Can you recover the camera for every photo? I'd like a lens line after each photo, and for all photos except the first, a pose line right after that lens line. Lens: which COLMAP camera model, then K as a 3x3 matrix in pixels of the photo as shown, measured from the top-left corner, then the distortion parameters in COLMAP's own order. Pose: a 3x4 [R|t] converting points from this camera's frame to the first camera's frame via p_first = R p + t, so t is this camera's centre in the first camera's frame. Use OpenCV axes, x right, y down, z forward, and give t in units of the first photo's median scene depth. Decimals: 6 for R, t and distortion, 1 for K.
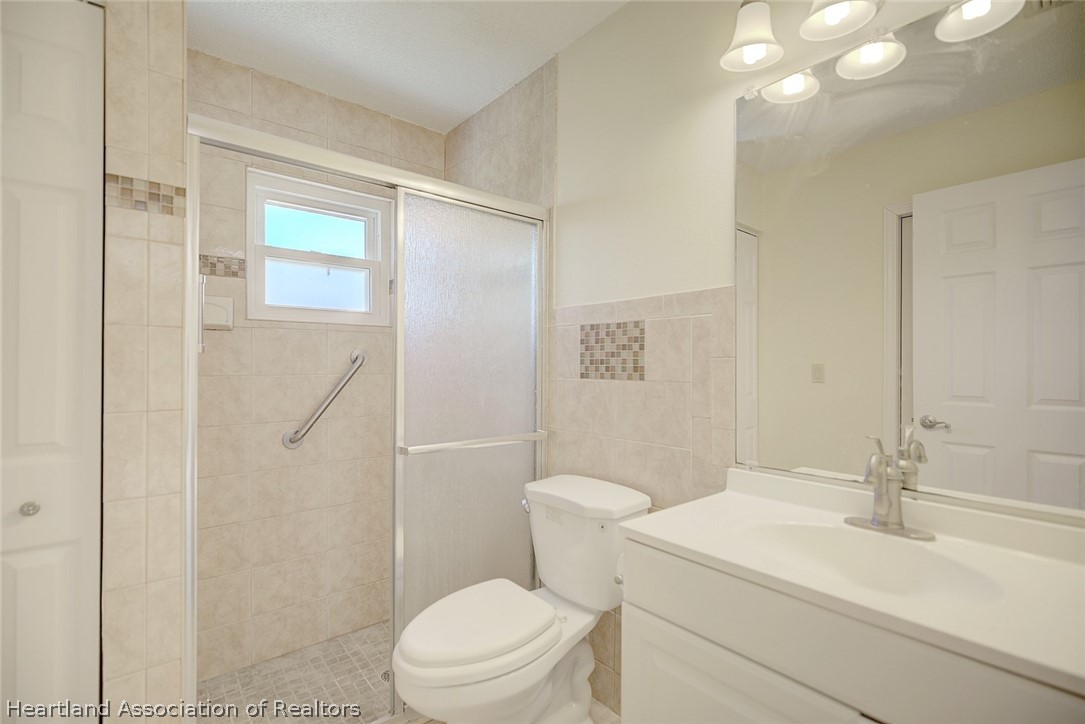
lens RADIAL K [[498.6, 0, 544.1], [0, 498.6, 363.2], [0, 0, 1]] dist [-0.002221, -0.000686]
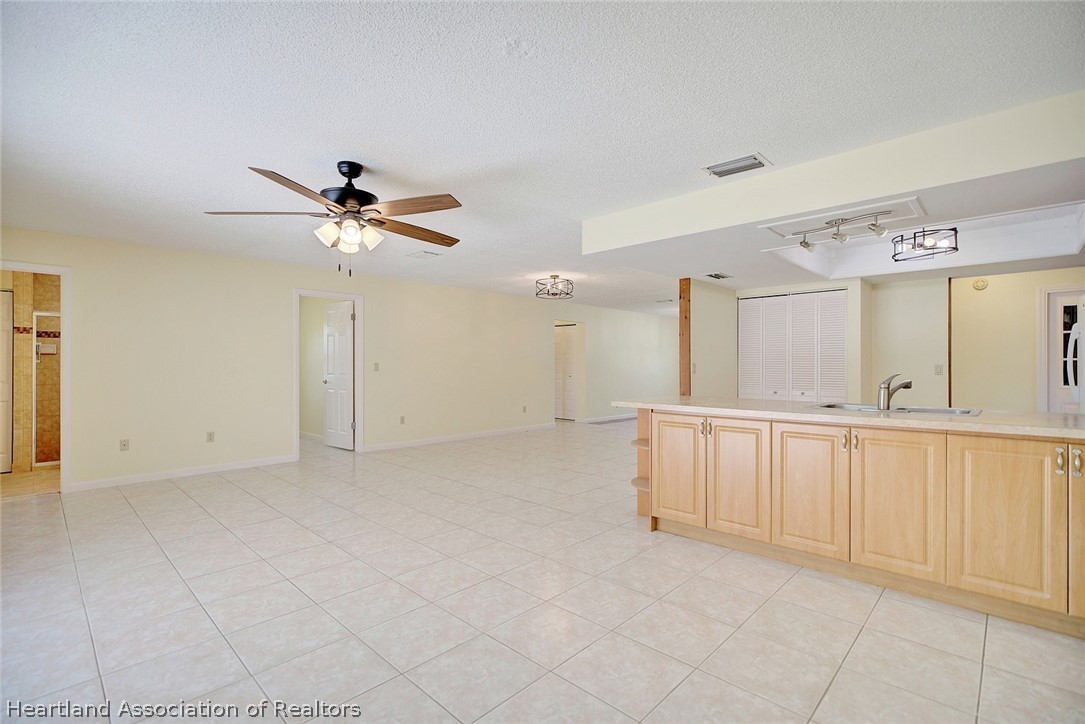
lens RADIAL K [[493.5, 0, 542.5], [0, 493.5, 362.0], [0, 0, 1]] dist [-0.001404, -0.000166]
pose [[0.993449, -0.002199, 0.114254, 3.600950], [0.002379, 0.999996, -0.001439, -0.010526], [-0.114250, 0.001701, 0.993451, -4.251619]]
